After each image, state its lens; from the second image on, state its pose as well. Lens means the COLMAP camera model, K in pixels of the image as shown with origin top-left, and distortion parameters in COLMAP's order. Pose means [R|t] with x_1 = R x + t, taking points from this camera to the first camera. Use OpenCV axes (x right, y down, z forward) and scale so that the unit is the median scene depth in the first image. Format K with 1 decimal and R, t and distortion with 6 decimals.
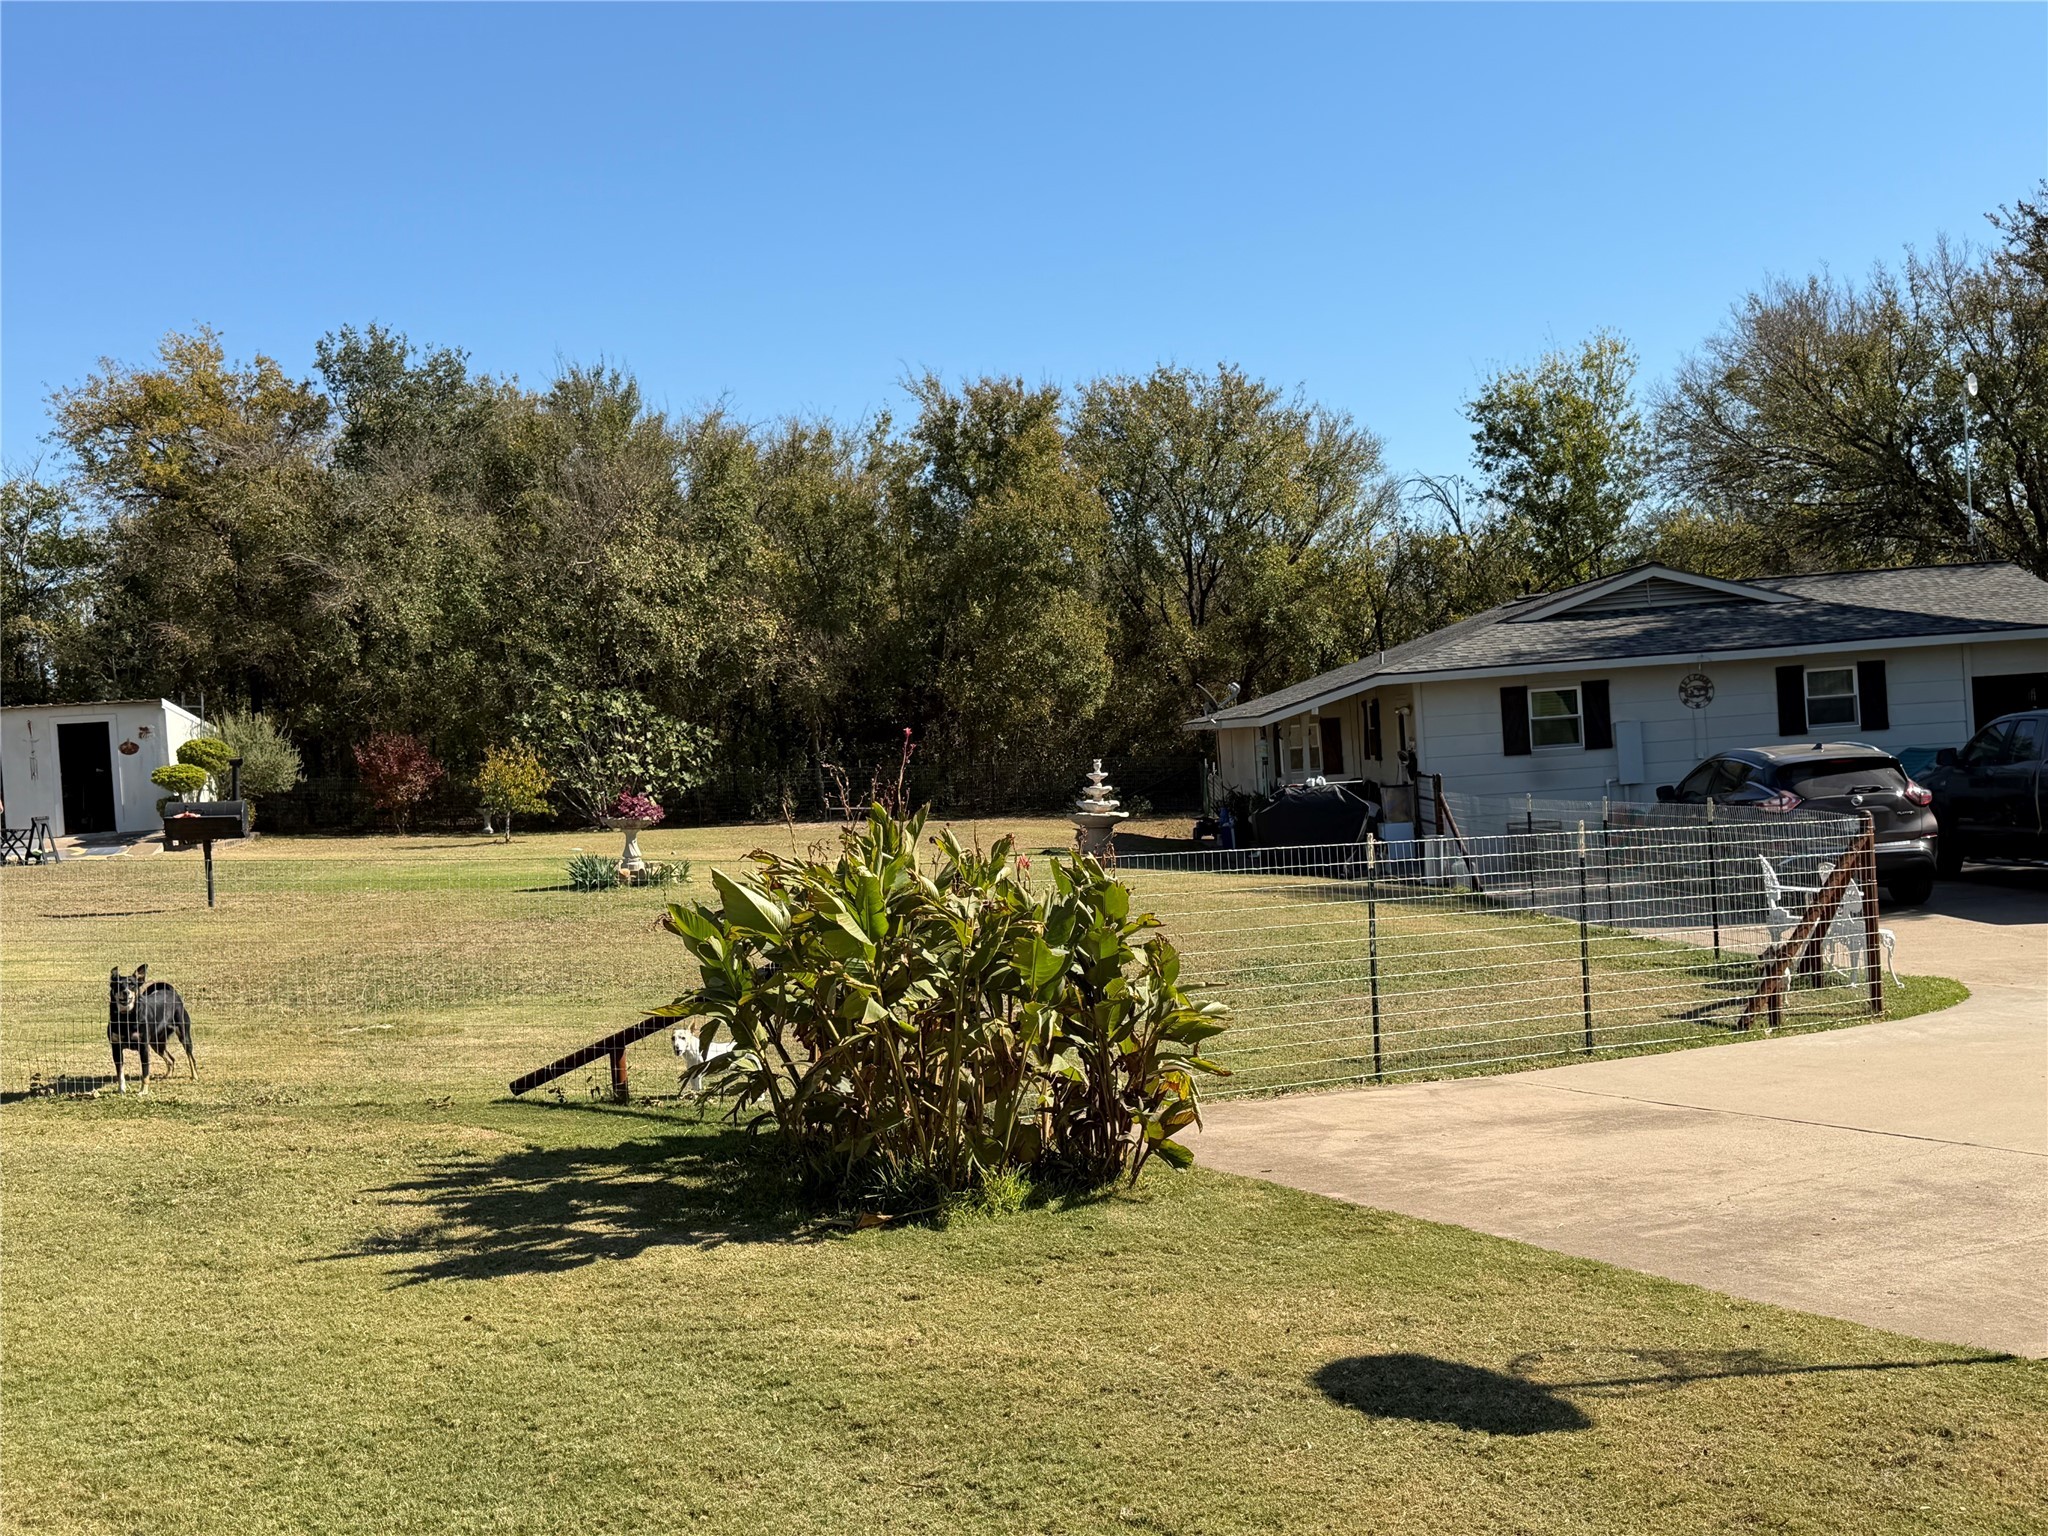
lens RADIAL K [[2206.3, 0, 1024.0], [0, 2206.3, 768.0], [0, 0, 1]] dist [0.007768, -0.002913]
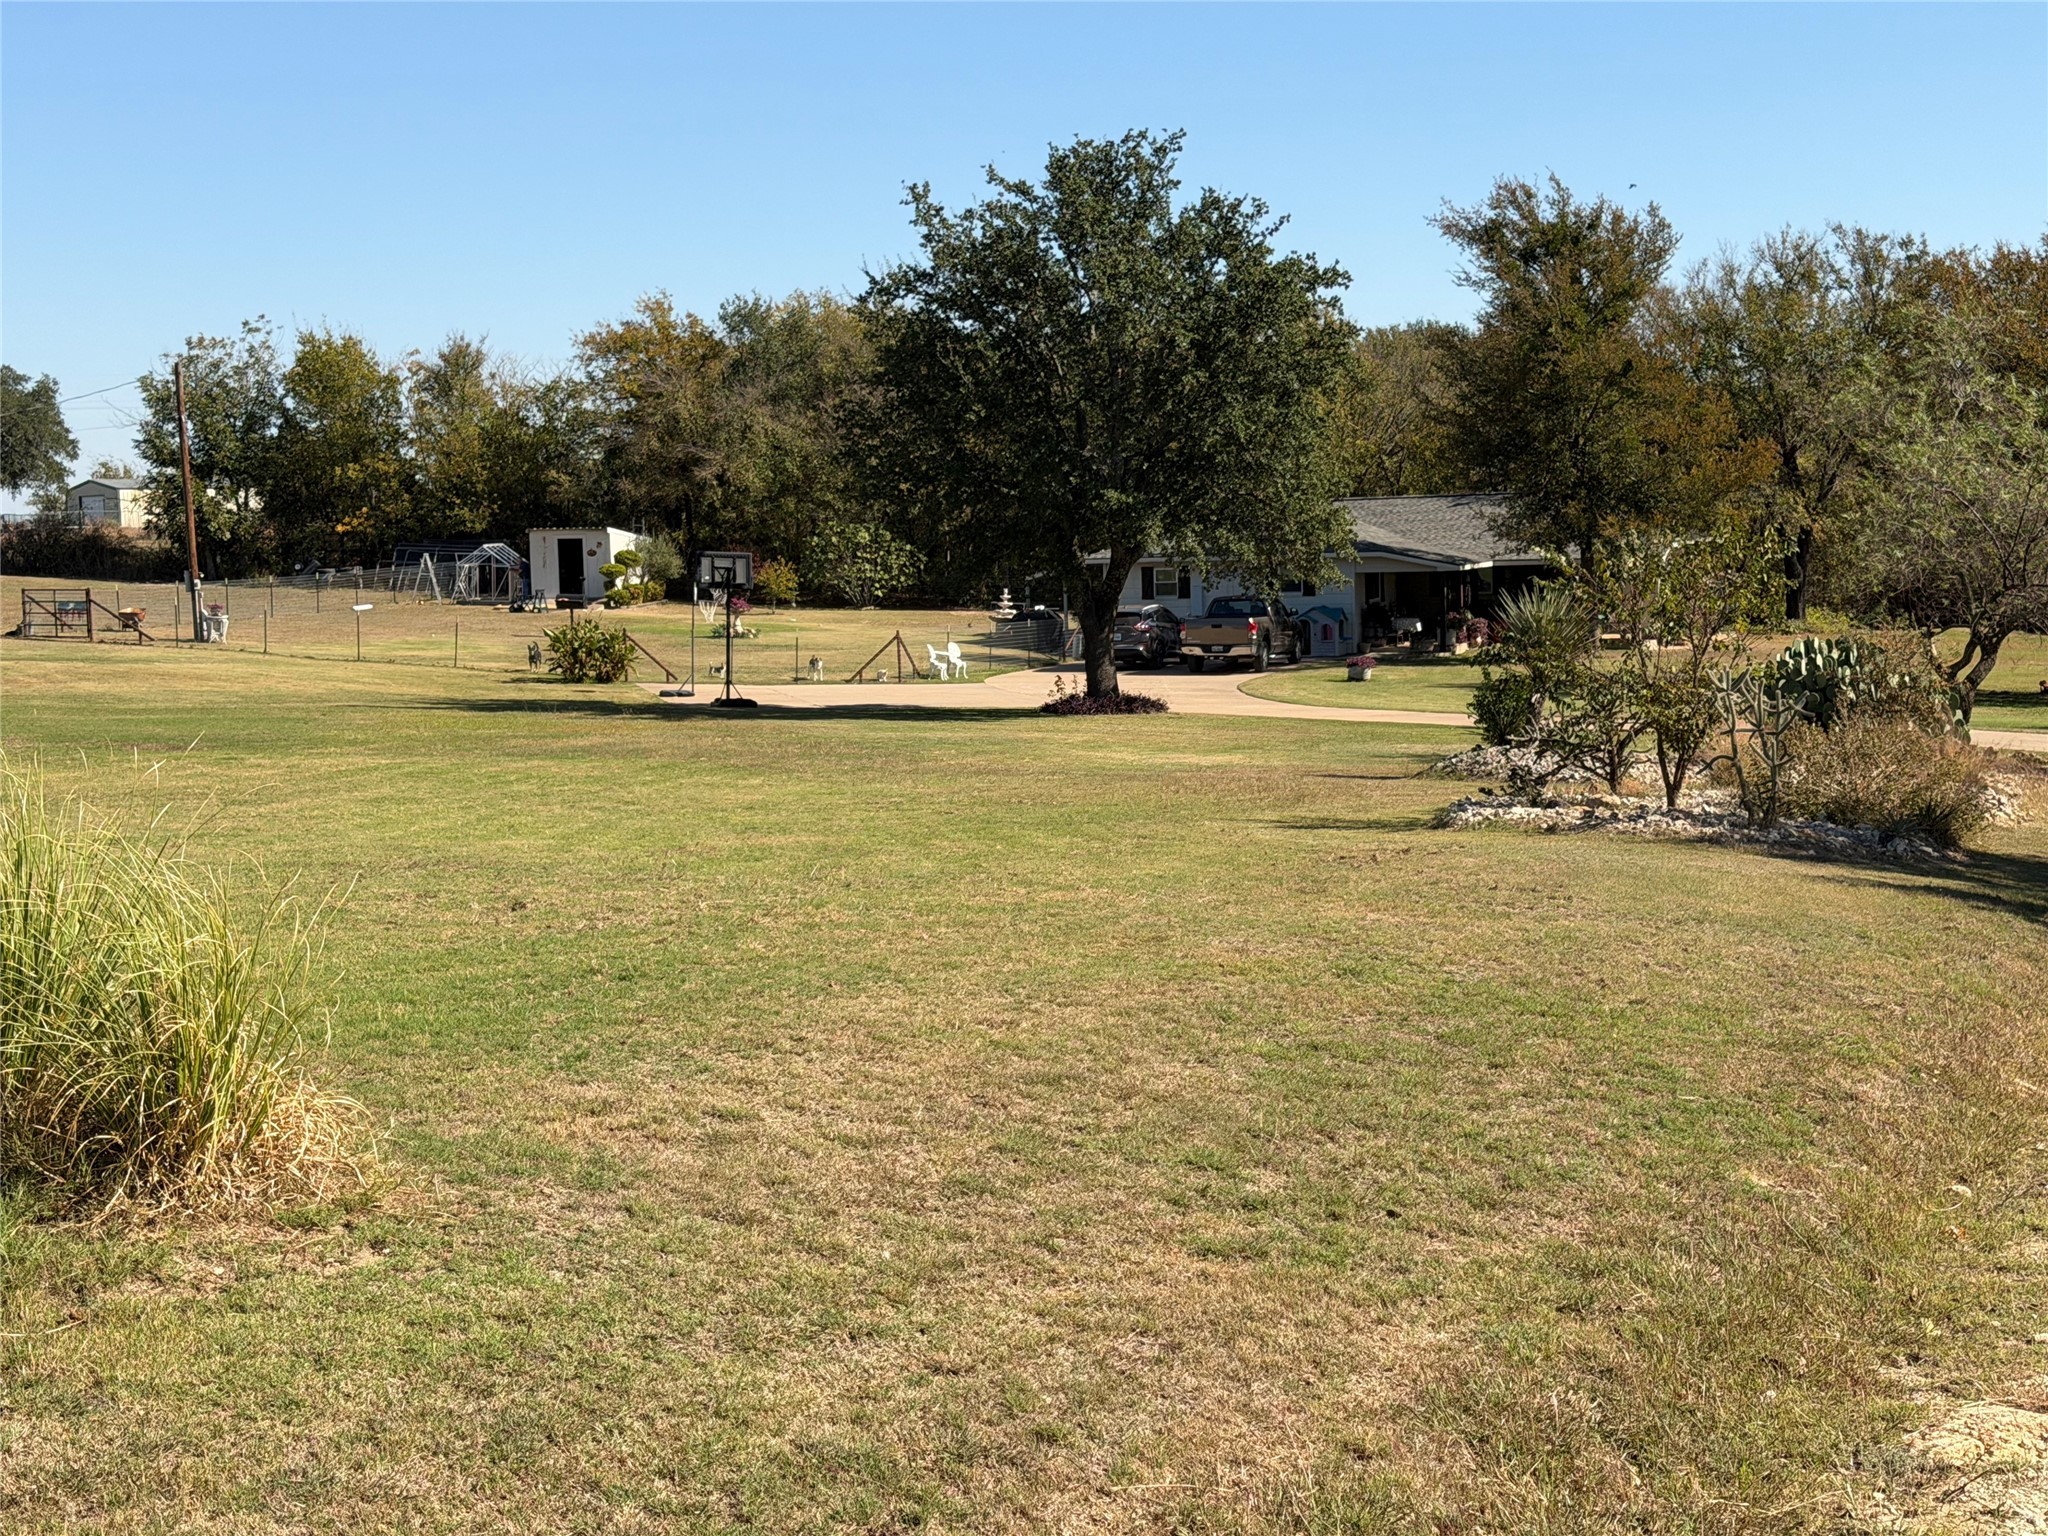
lens RADIAL K [[2990.7, 0, 1024.0], [0, 2990.7, 768.0], [0, 0, 1]] dist [-0.016658, -0.010036]
pose [[0.947505, 0.066574, -0.312734, 0.681368], [-0.038502, 0.994723, 0.095103, -0.075306], [0.317415, -0.078070, 0.945068, -1.180609]]
